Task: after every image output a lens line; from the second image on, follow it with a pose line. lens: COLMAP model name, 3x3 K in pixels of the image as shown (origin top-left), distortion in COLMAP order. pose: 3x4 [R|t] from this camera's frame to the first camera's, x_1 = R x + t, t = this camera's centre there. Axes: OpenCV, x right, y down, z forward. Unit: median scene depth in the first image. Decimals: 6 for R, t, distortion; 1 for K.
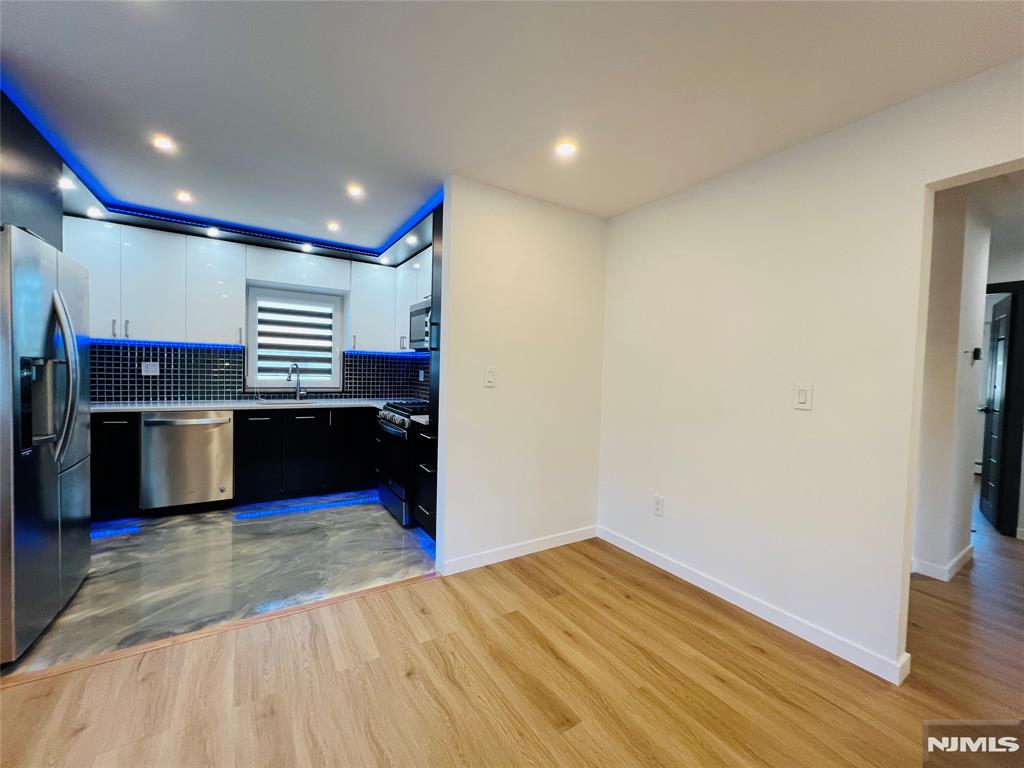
lens RADIAL K [[411.4, 0, 512.0], [0, 411.4, 387.7], [0, 0, 1]] dist [-0.000701, -0.000070]
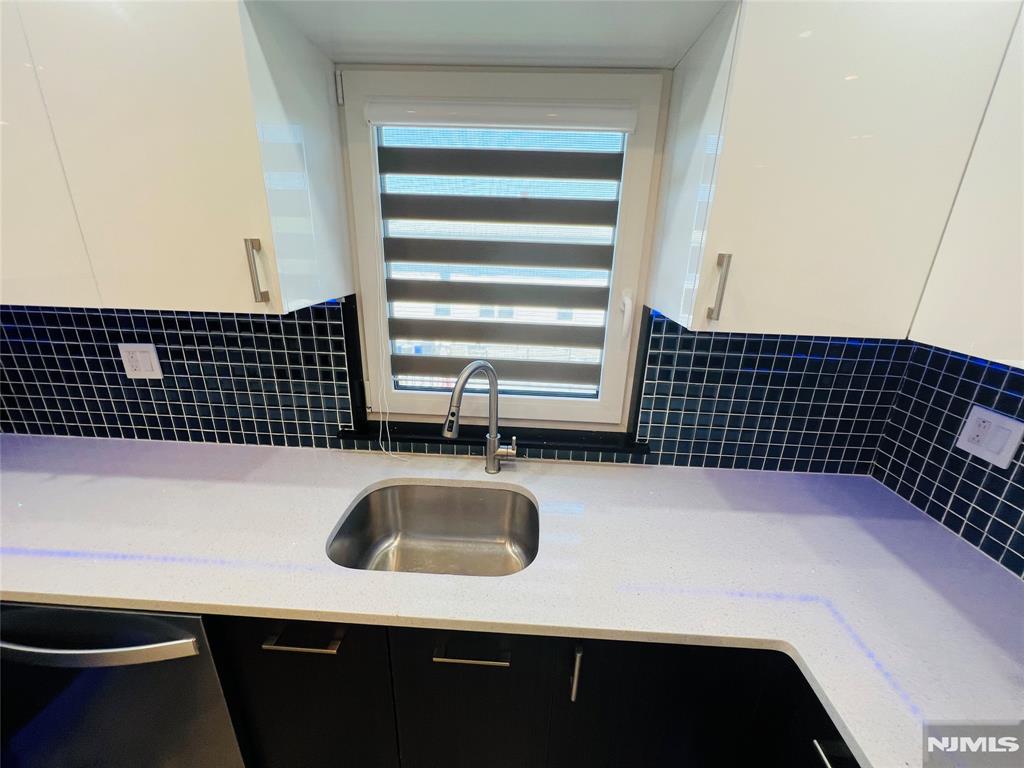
lens RADIAL K [[410.8, 0, 515.5], [0, 410.8, 384.7], [0, 0, 1]] dist [-0.000725, 0.000164]
pose [[0.824308, 0.180735, -0.536518, -0.358040], [-0.028547, 0.959738, 0.279444, -0.122925], [0.565422, -0.215031, 0.796279, 0.793794]]
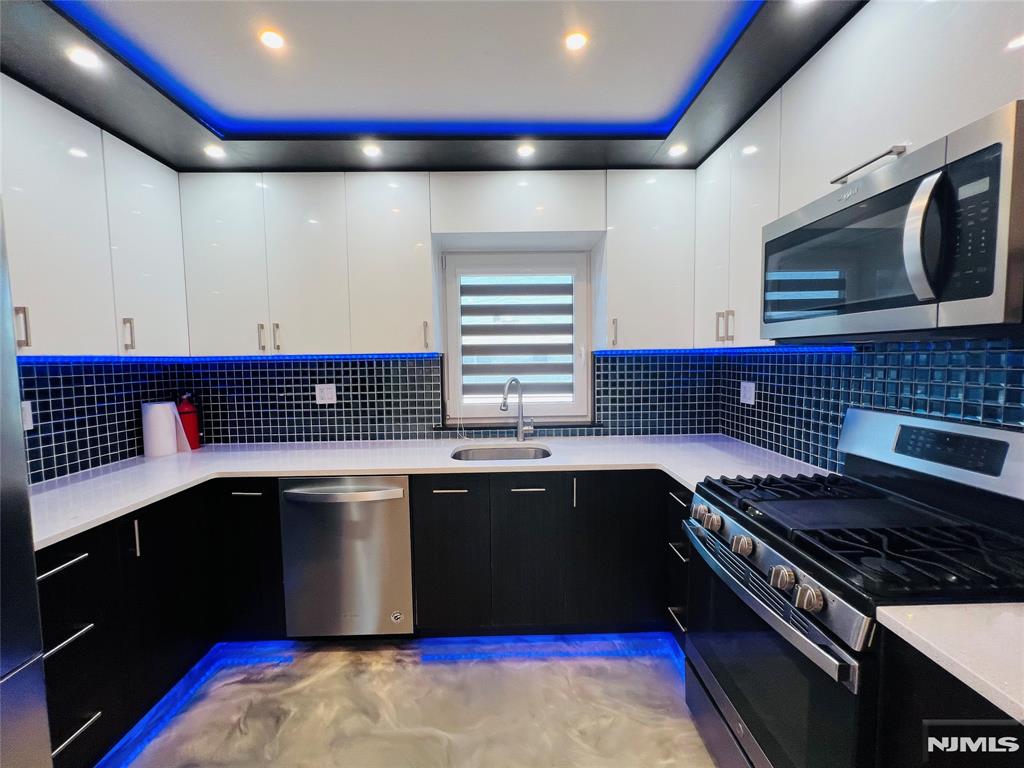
lens RADIAL K [[411.4, 0, 514.3], [0, 411.4, 385.1], [0, 0, 1]] dist [-0.000701, -0.000070]
pose [[0.857246, -0.007576, -0.514852, -0.235888], [0.019064, 0.999673, 0.017032, -0.059186], [0.514554, -0.024416, 0.857110, 0.516013]]
